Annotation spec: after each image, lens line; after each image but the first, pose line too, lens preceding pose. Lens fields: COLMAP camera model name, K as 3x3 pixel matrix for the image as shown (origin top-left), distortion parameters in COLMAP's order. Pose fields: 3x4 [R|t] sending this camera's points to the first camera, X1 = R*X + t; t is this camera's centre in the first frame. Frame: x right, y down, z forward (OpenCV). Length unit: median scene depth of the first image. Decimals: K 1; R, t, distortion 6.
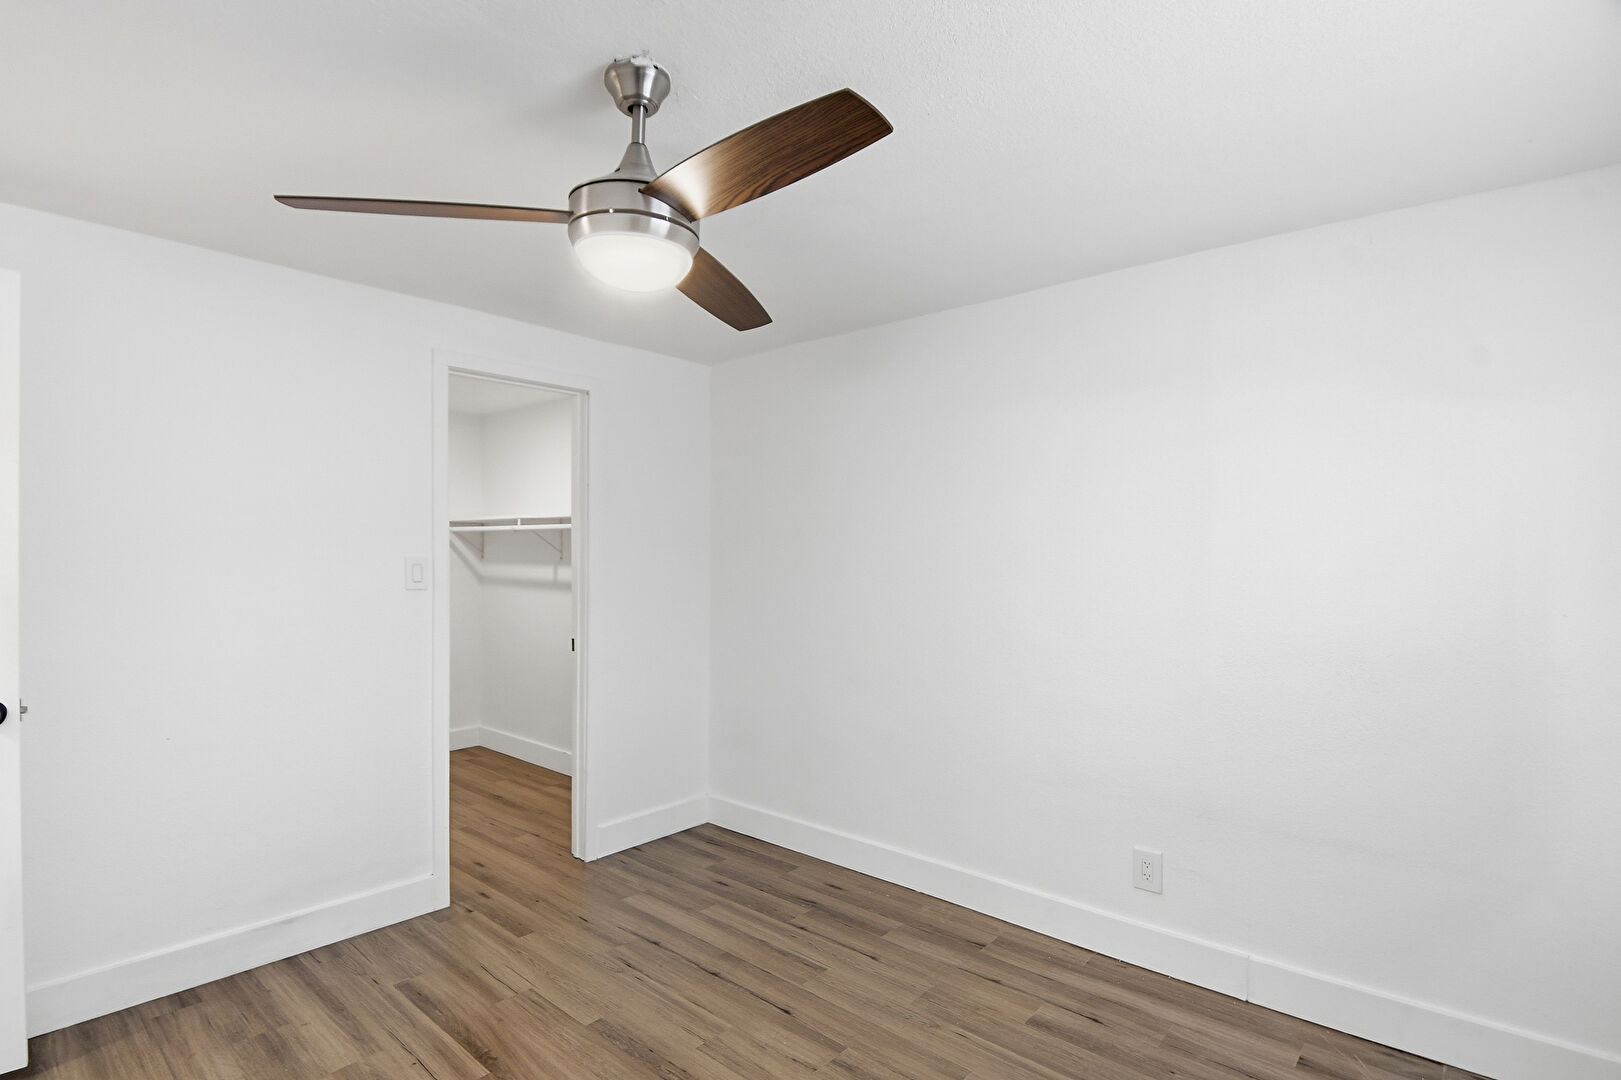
lens RADIAL K [[843.2, 0, 780.8], [0, 843.2, 555.7], [0, 0, 1]] dist [0.002503, -0.013988]
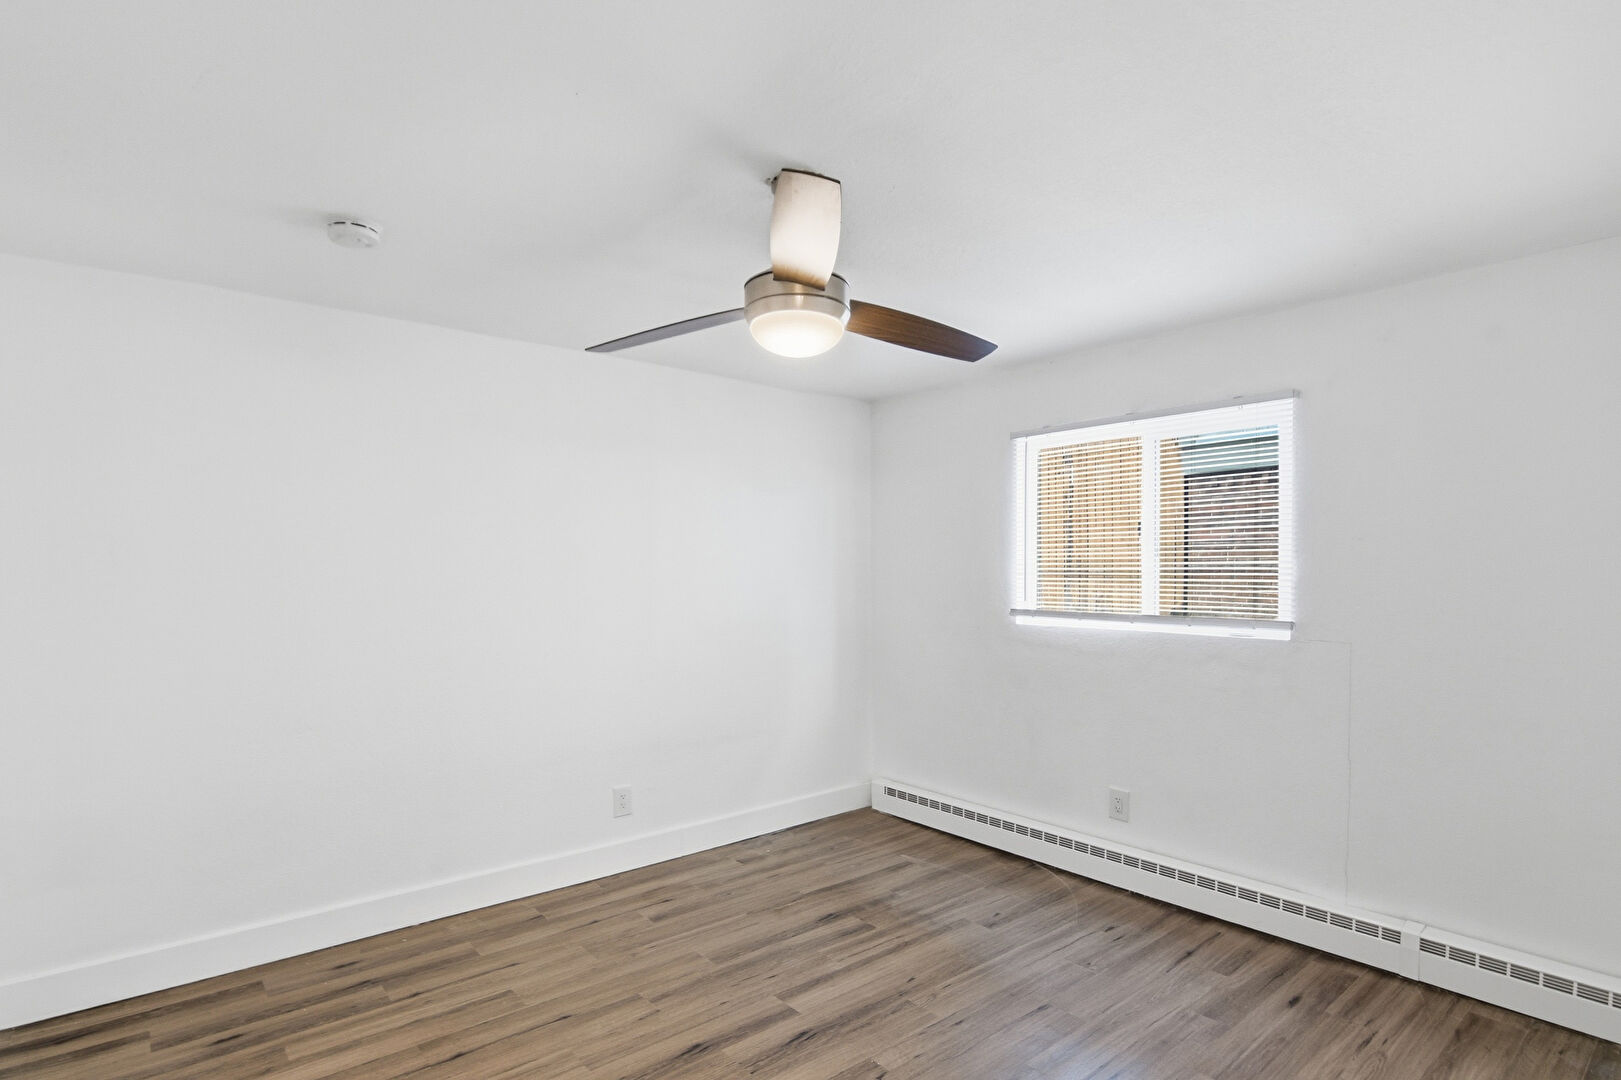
lens RADIAL K [[821.5, 0, 799.6], [0, 821.5, 558.6], [0, 0, 1]] dist [0.000335, -0.010999]
pose [[0.135757, 0.003605, 0.990736, -0.889545], [0.011254, 0.999923, -0.005181, -0.026575], [-0.990678, 0.011853, 0.135706, 0.507658]]
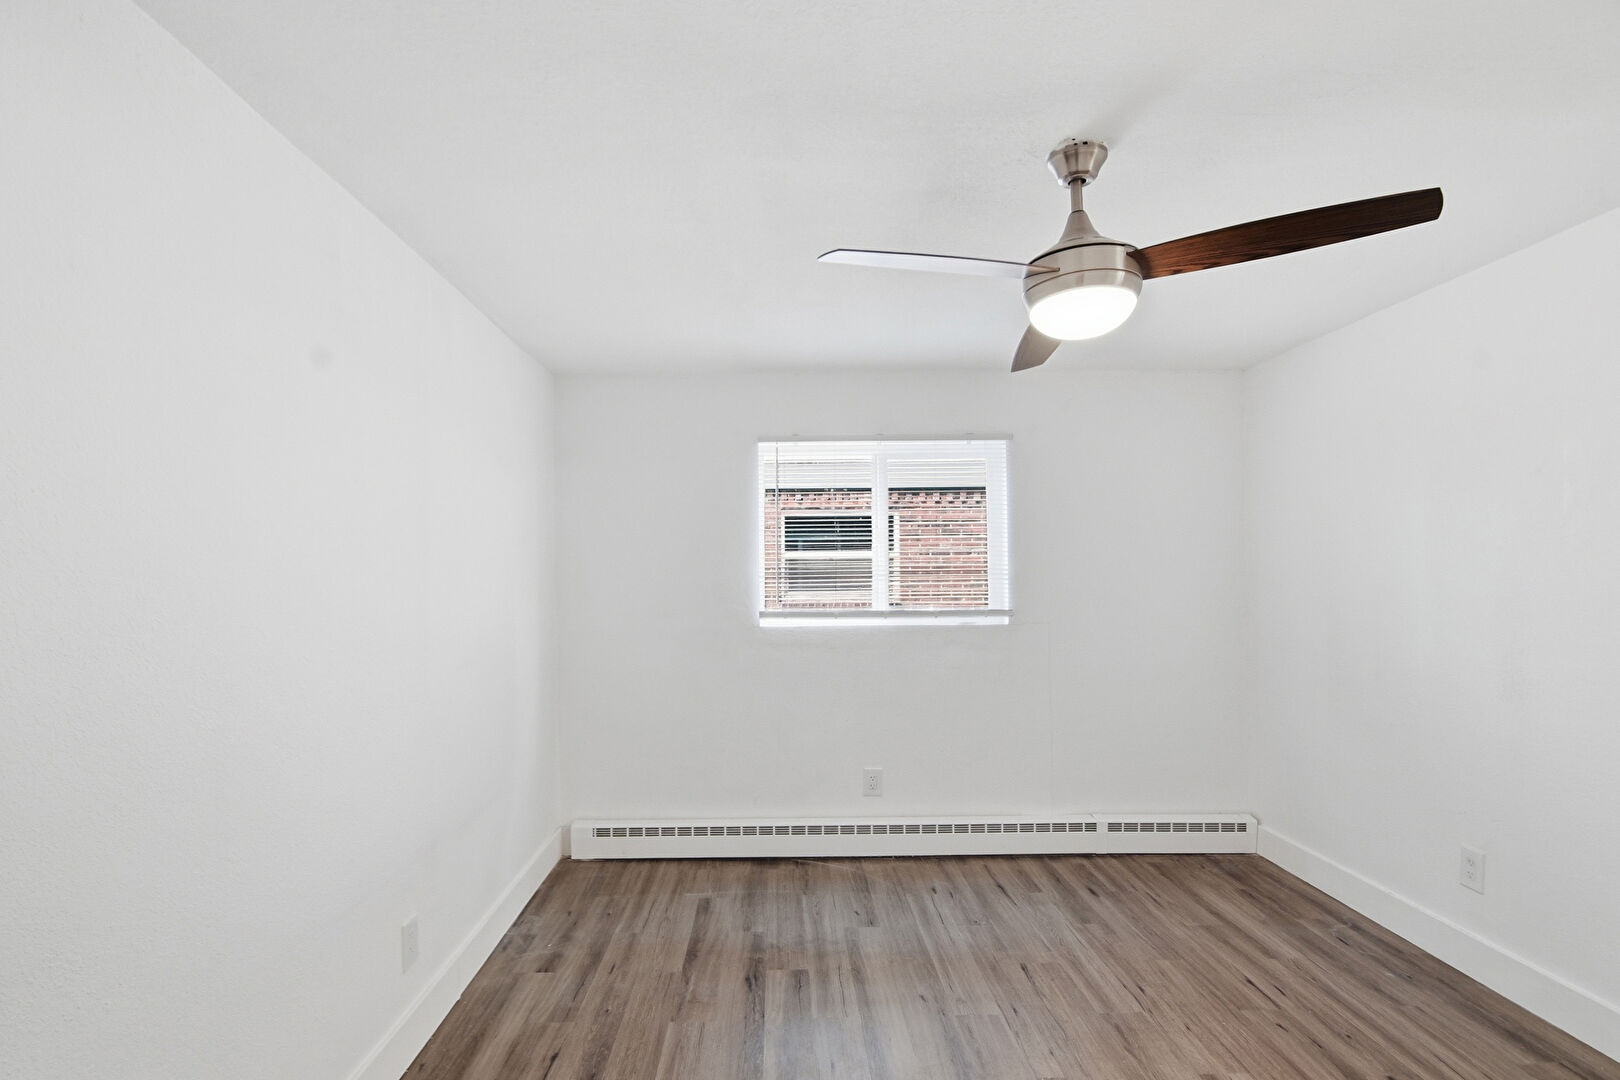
lens RADIAL K [[801.3, 0, 769.9], [0, 801.3, 547.2], [0, 0, 1]] dist [0.001149, -0.000095]
pose [[-0.684774, 0.023804, 0.728367, -0.442966], [0.008815, 0.999664, -0.024384, -0.019657], [-0.728702, -0.010277, -0.684754, 1.297433]]
